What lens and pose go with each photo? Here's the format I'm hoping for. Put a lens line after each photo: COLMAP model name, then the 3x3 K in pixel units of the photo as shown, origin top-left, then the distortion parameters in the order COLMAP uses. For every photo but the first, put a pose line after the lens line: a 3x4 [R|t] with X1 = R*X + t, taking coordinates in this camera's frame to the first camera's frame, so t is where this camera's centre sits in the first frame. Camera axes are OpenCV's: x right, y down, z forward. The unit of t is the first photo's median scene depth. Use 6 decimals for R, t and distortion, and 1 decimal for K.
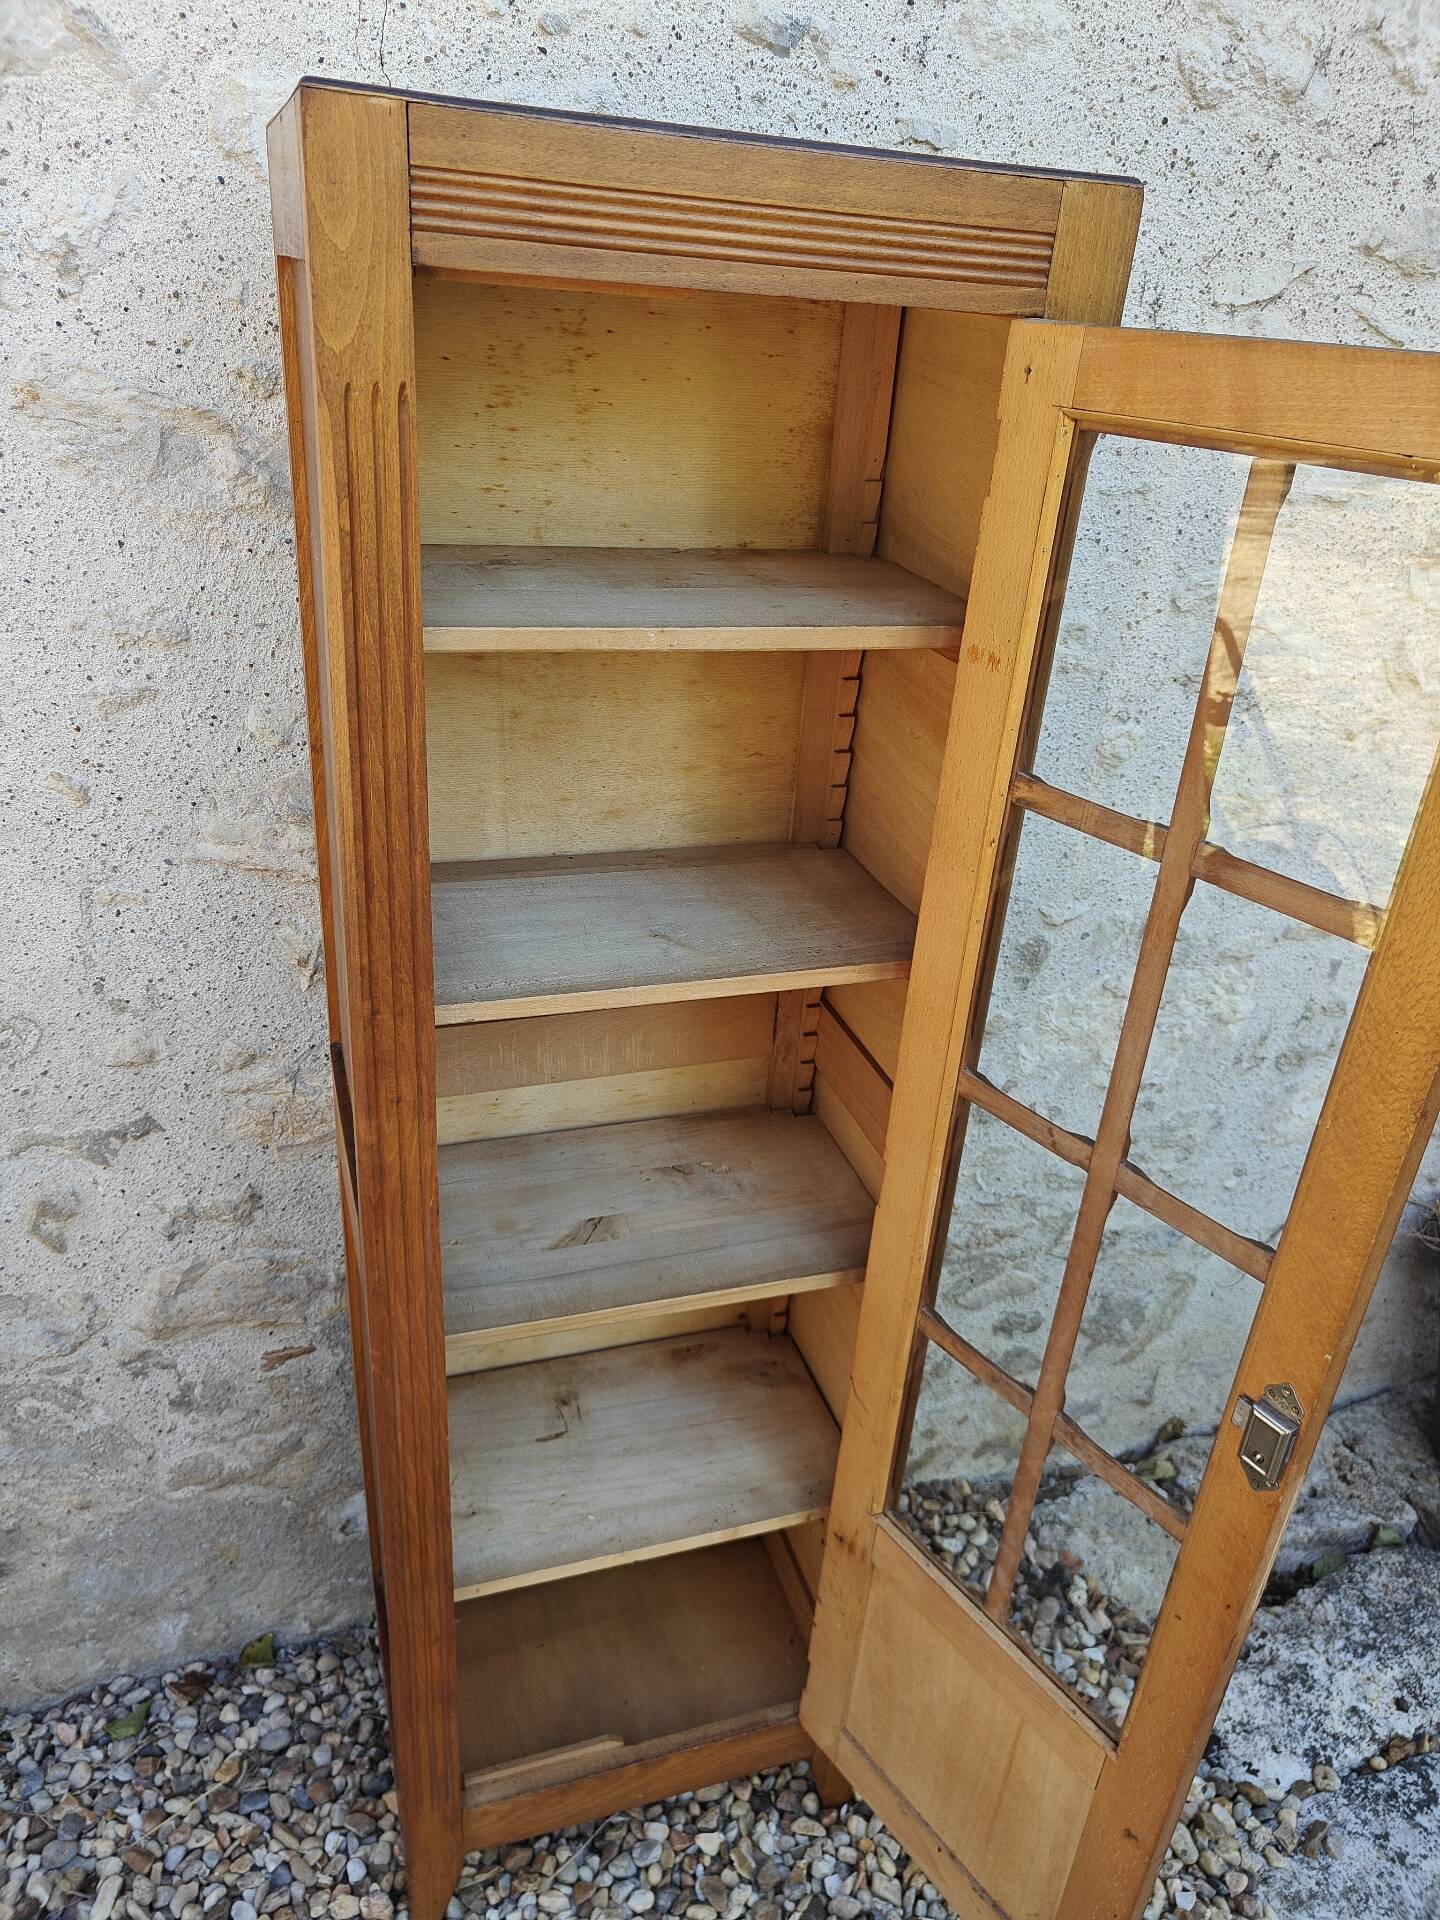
lens RADIAL K [[1353.4, 0, 728.6], [0, 1353.4, 970.5], [0, 0, 1]] dist [0.001812, 0.000535]
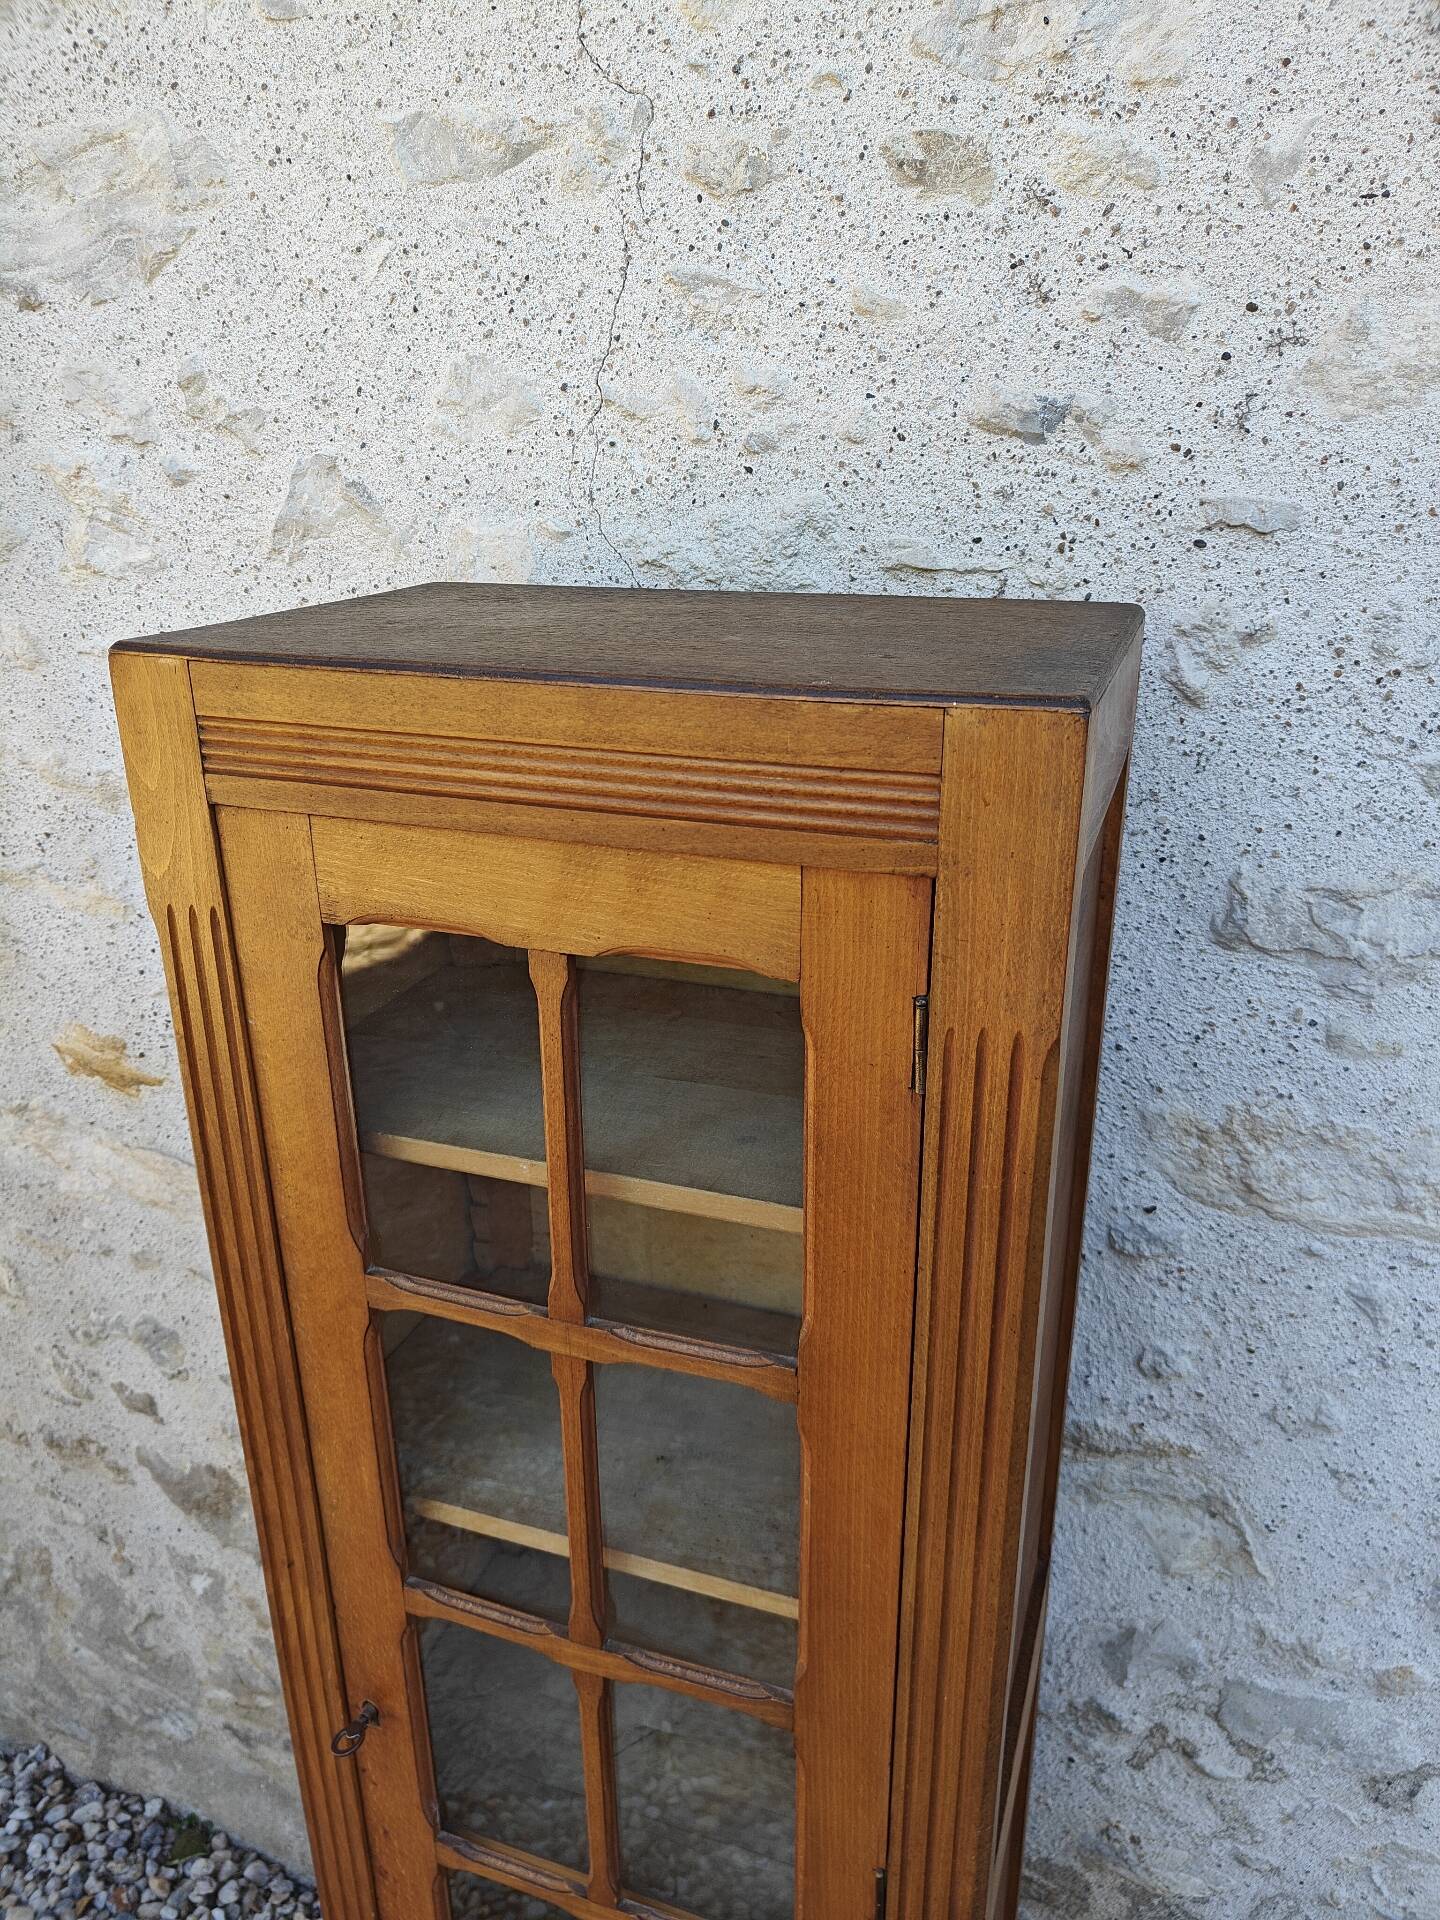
lens RADIAL K [[1348.8, 0, 720.1], [0, 1348.8, 959.1], [0, 0, 1]] dist [0.000748, 0.001340]
pose [[0.780855, 0.158678, -0.604224, 0.306183], [-0.226752, 0.973232, -0.037454, -0.223860], [0.582108, 0.166255, 0.795933, 0.226356]]
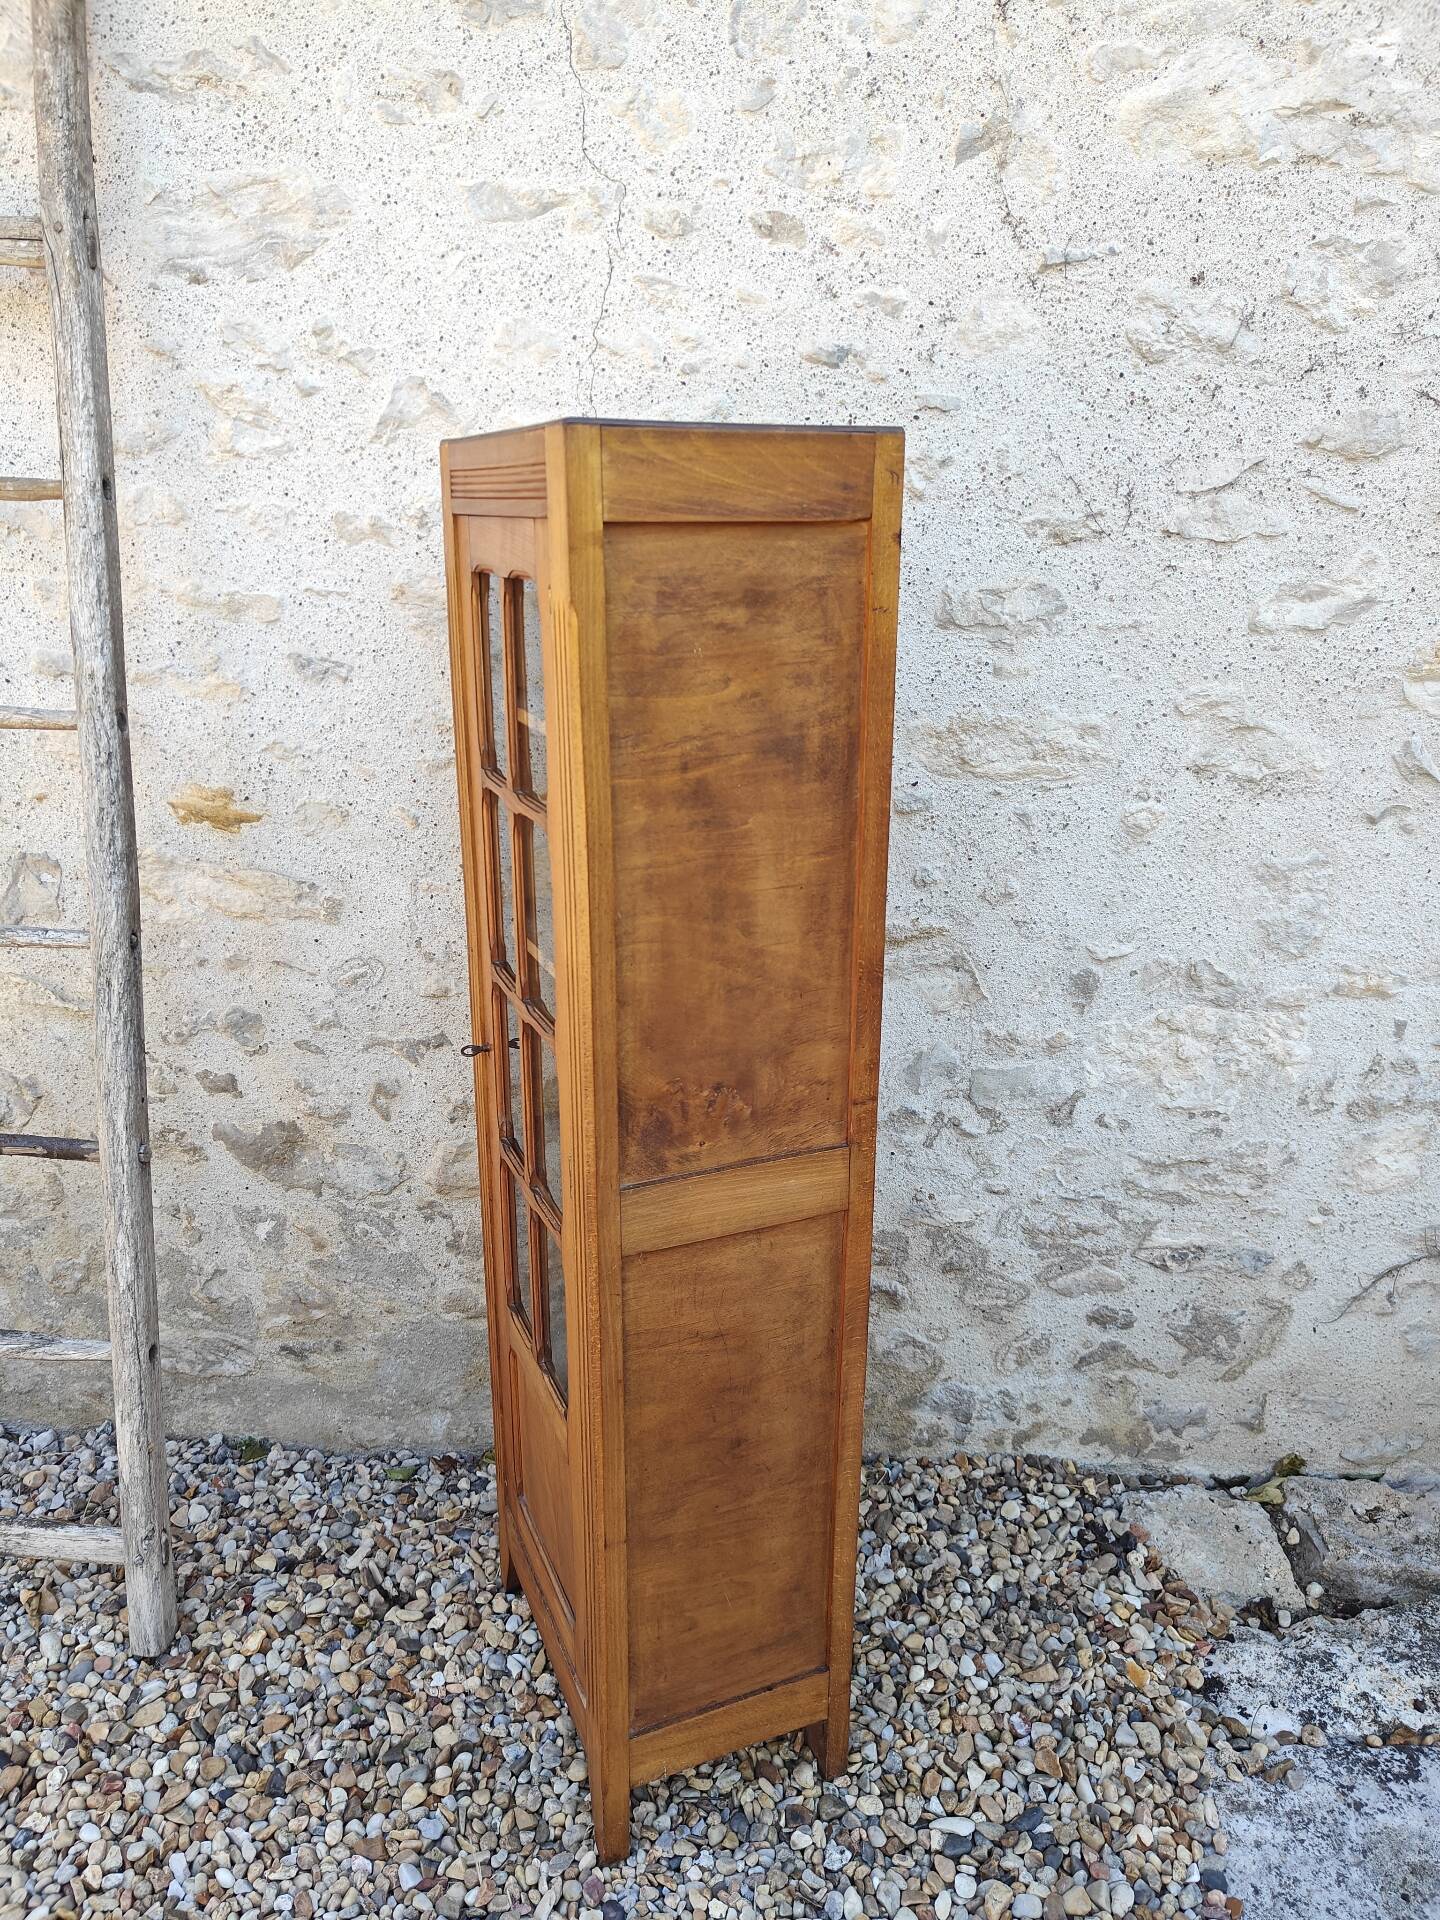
lens RADIAL K [[1360.0, 0, 724.8], [0, 1360.0, 965.0], [0, 0, 1]] dist [0.006452, -0.000098]
pose [[0.934272, 0.053865, -0.352469, 0.378941], [-0.098268, 0.989138, -0.109310, 0.151165], [0.342753, 0.136762, 0.929417, -0.318334]]
